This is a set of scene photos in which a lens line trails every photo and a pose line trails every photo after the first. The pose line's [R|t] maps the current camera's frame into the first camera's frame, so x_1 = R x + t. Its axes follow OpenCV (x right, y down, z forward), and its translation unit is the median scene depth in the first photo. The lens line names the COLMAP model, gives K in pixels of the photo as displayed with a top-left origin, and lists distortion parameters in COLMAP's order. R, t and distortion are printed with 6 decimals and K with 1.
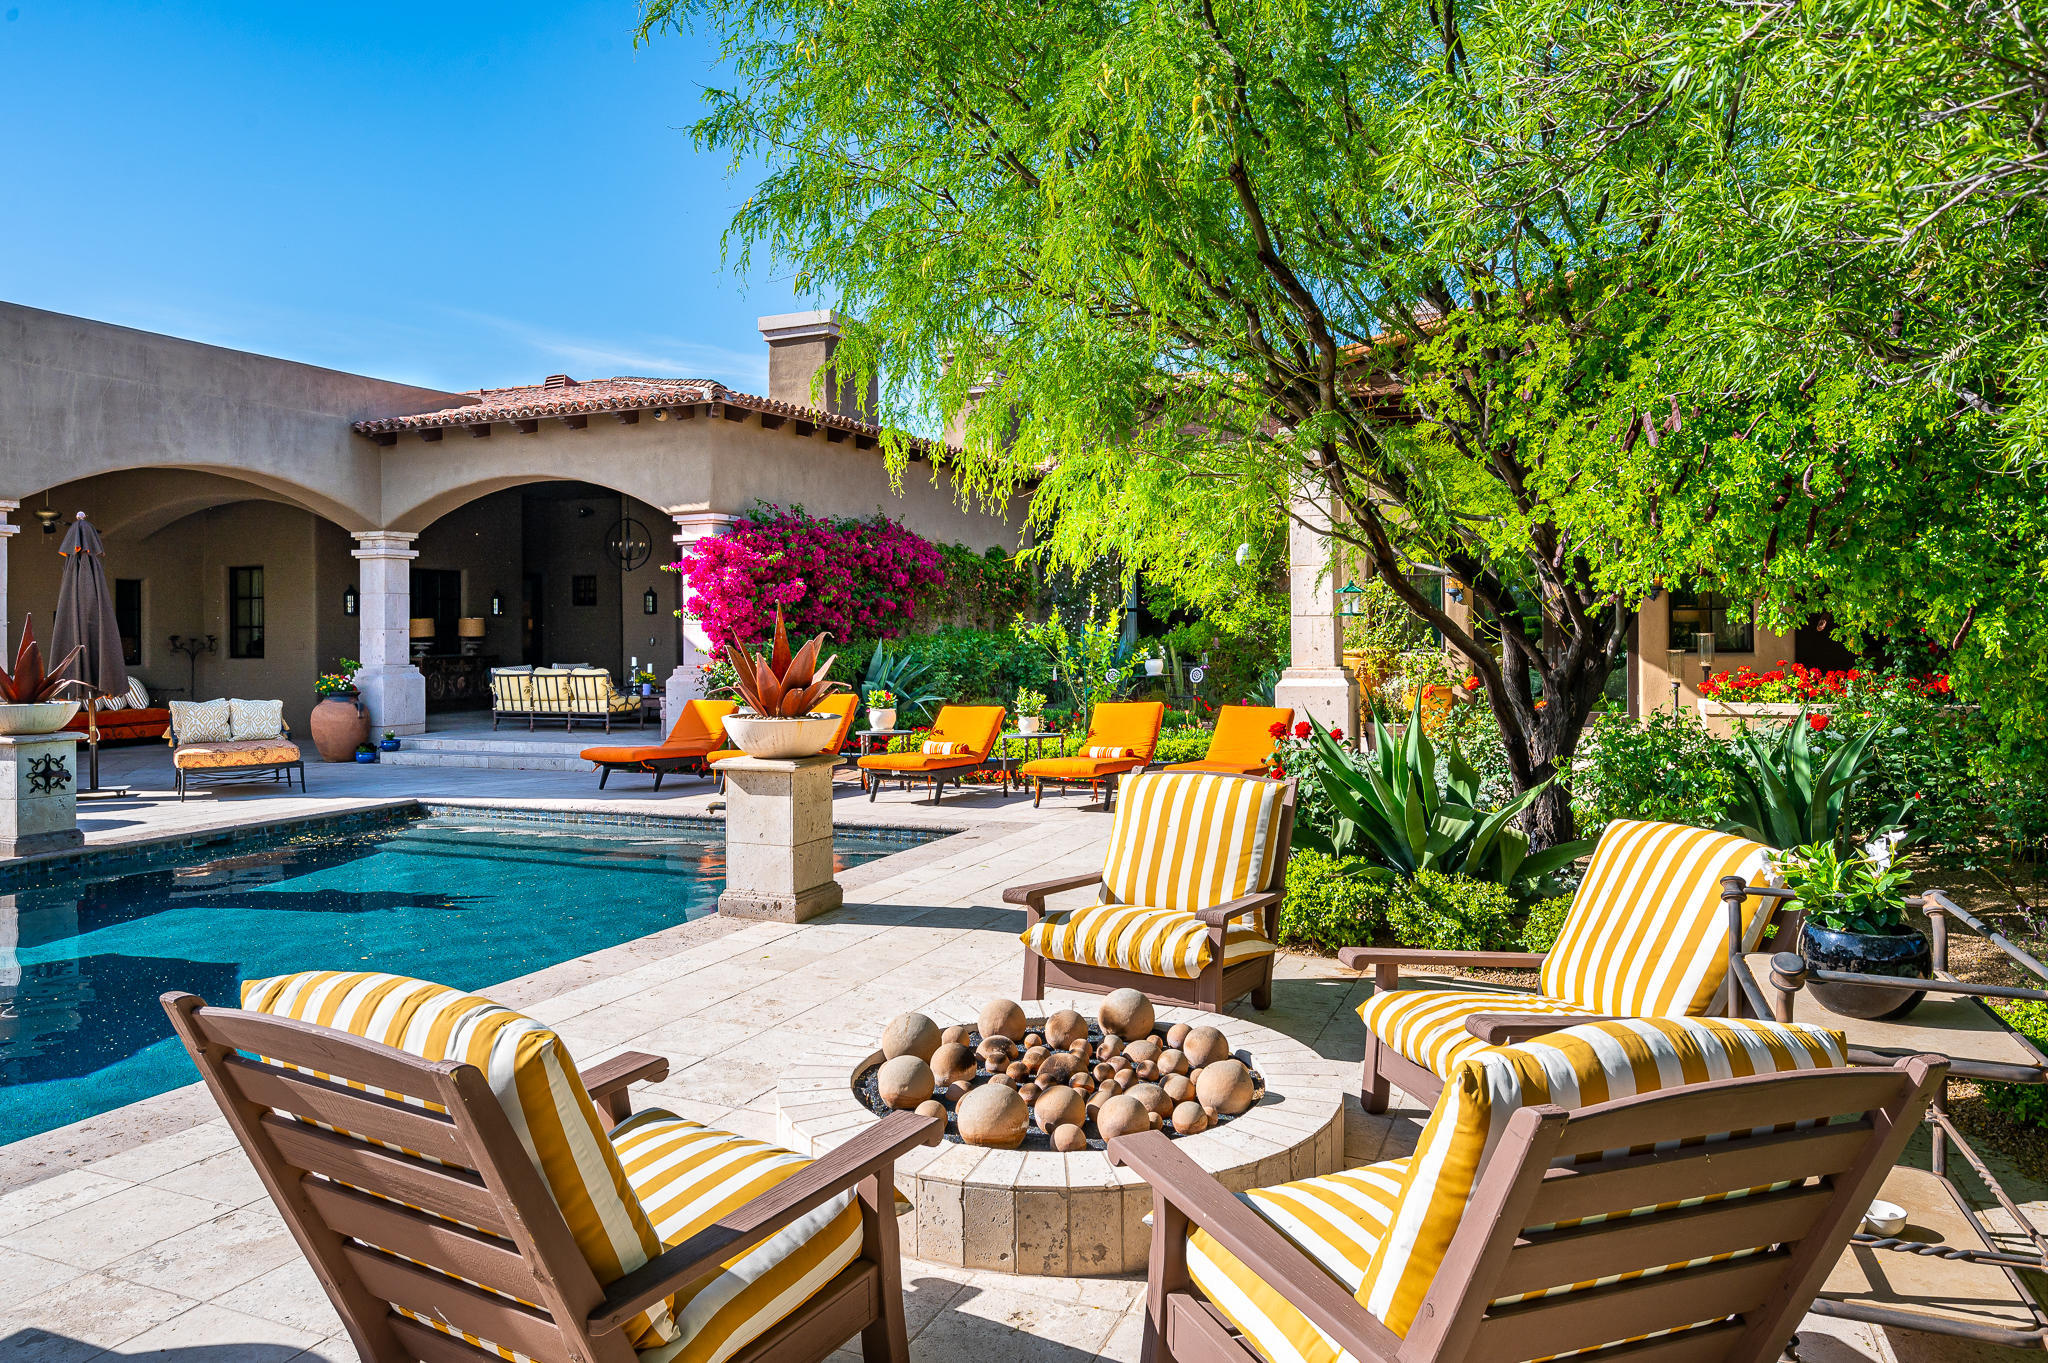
lens RADIAL K [[1337.3, 0, 1026.3], [0, 1337.3, 672.1], [0, 0, 1]] dist [-0.030632, -0.001816]
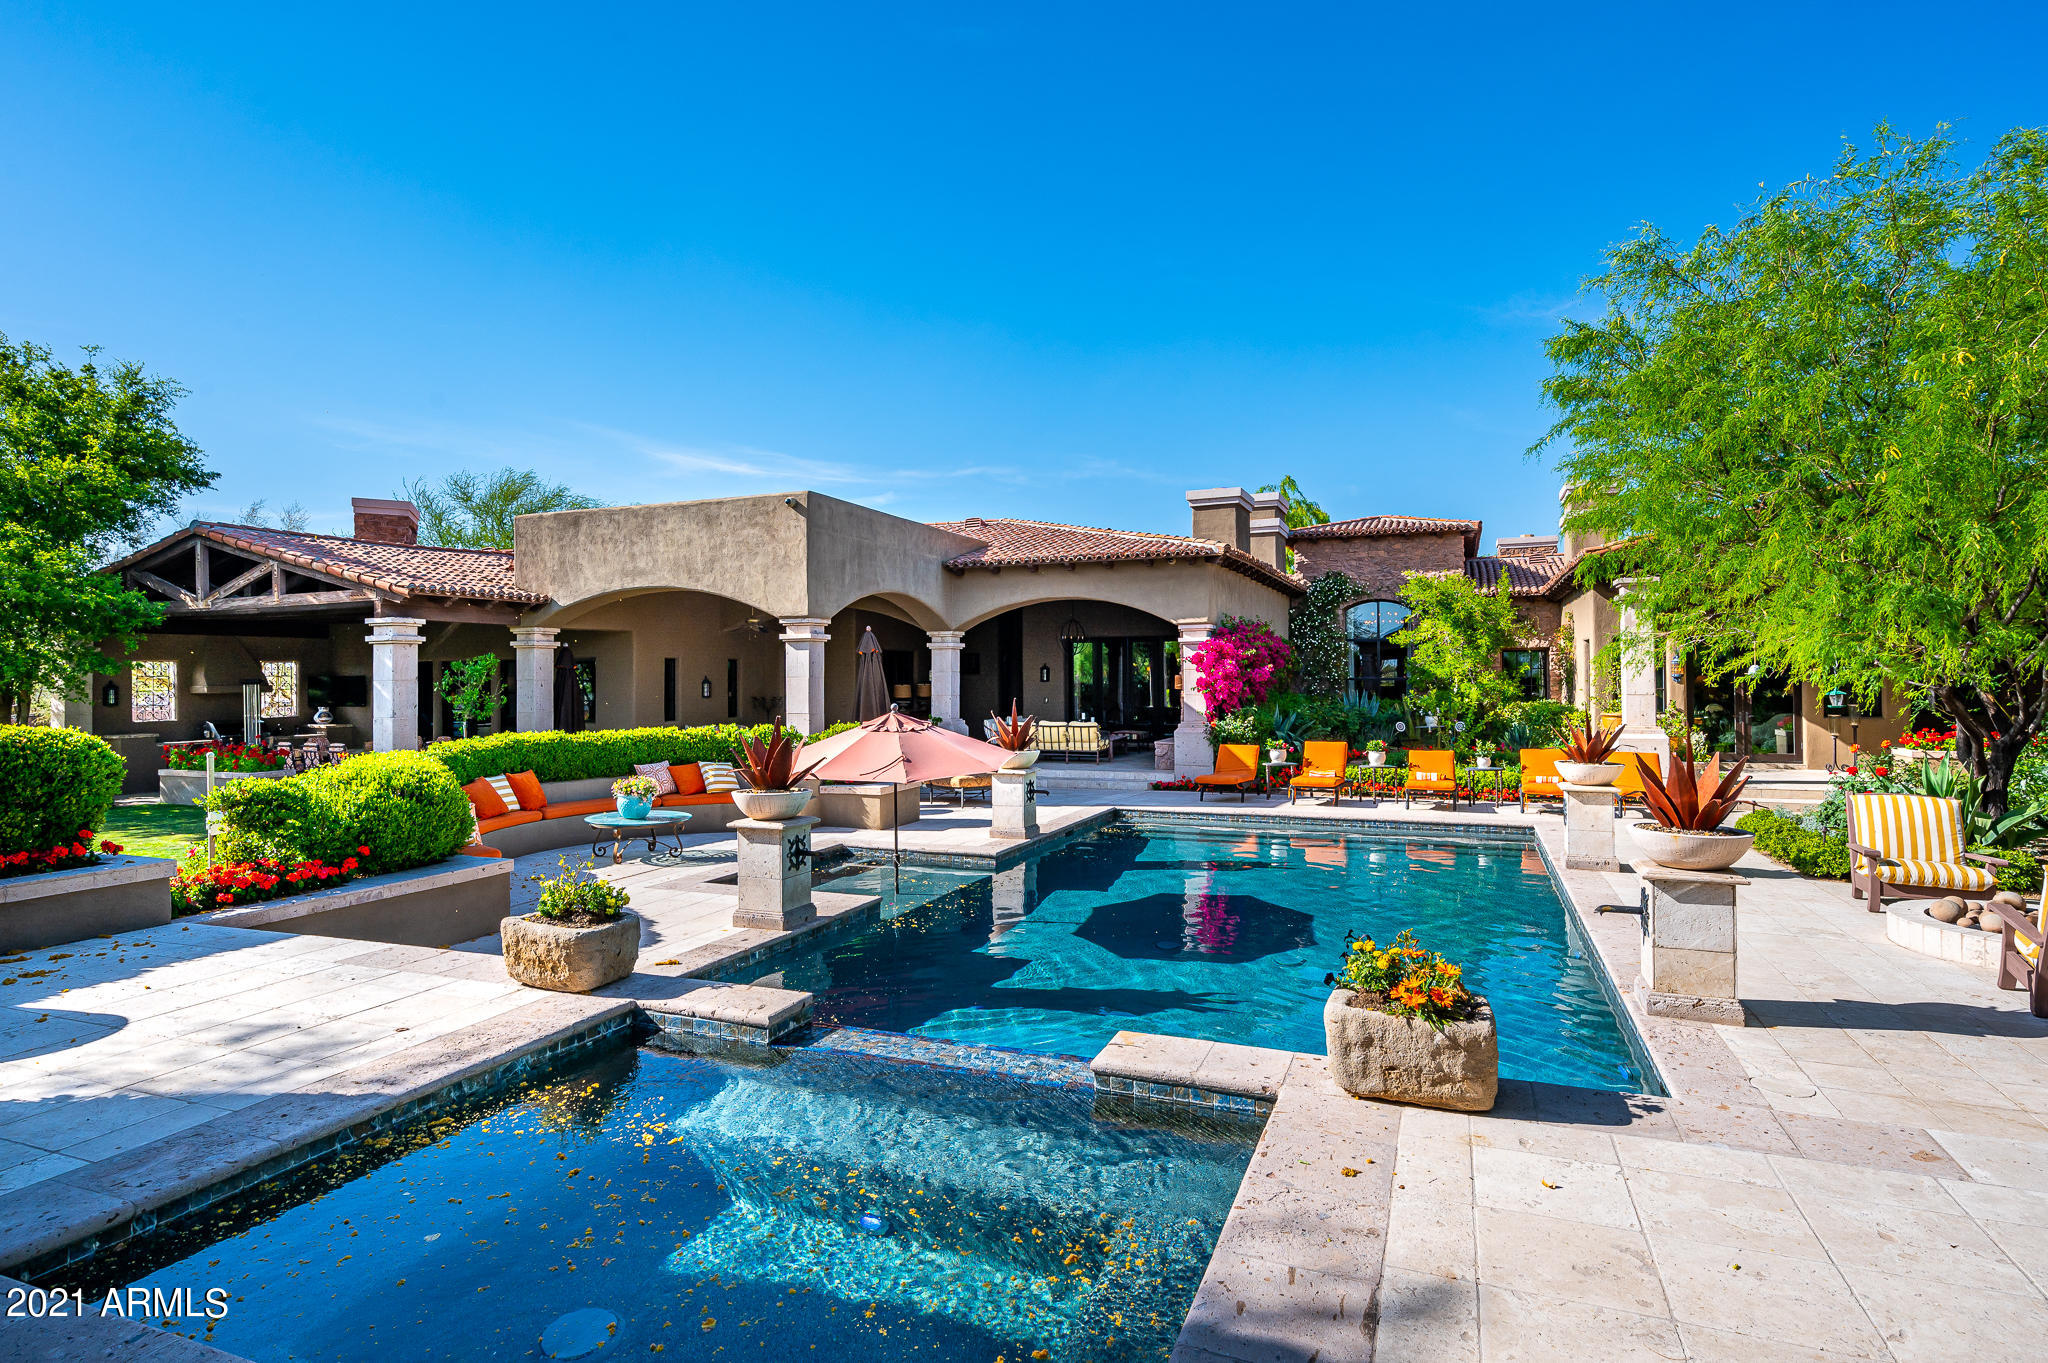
lens RADIAL K [[1052.1, 0, 1022.0], [0, 1052.1, 681.9], [0, 0, 1]] dist [0.001890, 0.000076]
pose [[0.999968, 0.004011, 0.006869, -0.449048], [-0.003837, 0.999677, -0.025135, -0.019505], [-0.006968, 0.025108, 0.999660, -0.225825]]
